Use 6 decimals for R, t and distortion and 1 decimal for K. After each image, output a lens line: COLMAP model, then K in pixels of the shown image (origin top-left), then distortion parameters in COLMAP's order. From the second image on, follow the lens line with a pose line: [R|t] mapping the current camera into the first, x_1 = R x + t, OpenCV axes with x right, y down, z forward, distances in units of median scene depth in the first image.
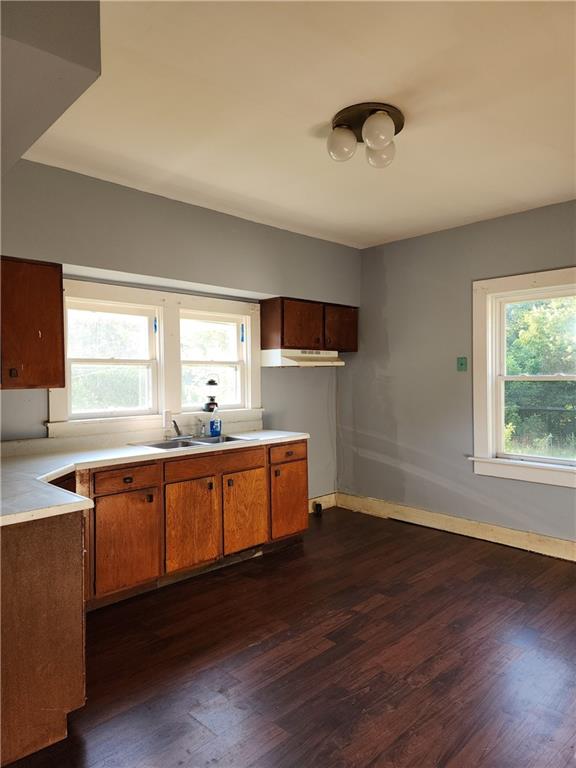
lens RADIAL K [[503.7, 0, 288.3], [0, 503.7, 379.9], [0, 0, 1]] dist [0.101077, -0.099965]
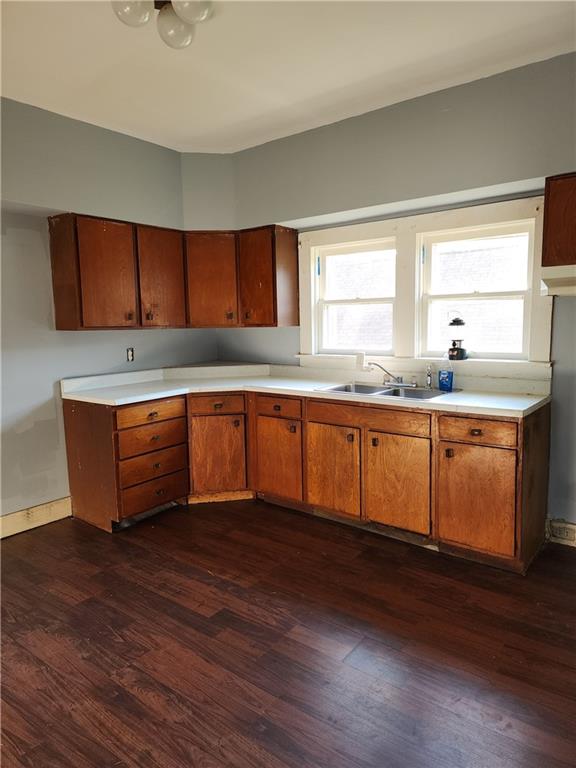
lens RADIAL K [[496.5, 0, 281.2], [0, 496.5, 373.6], [0, 0, 1]] dist [0.094882, -0.096026]
pose [[0.146730, 0.116761, -0.982261, 0.689434], [0.013052, 0.992694, 0.119951, -0.014532], [0.989090, -0.030421, 0.144134, 0.742380]]
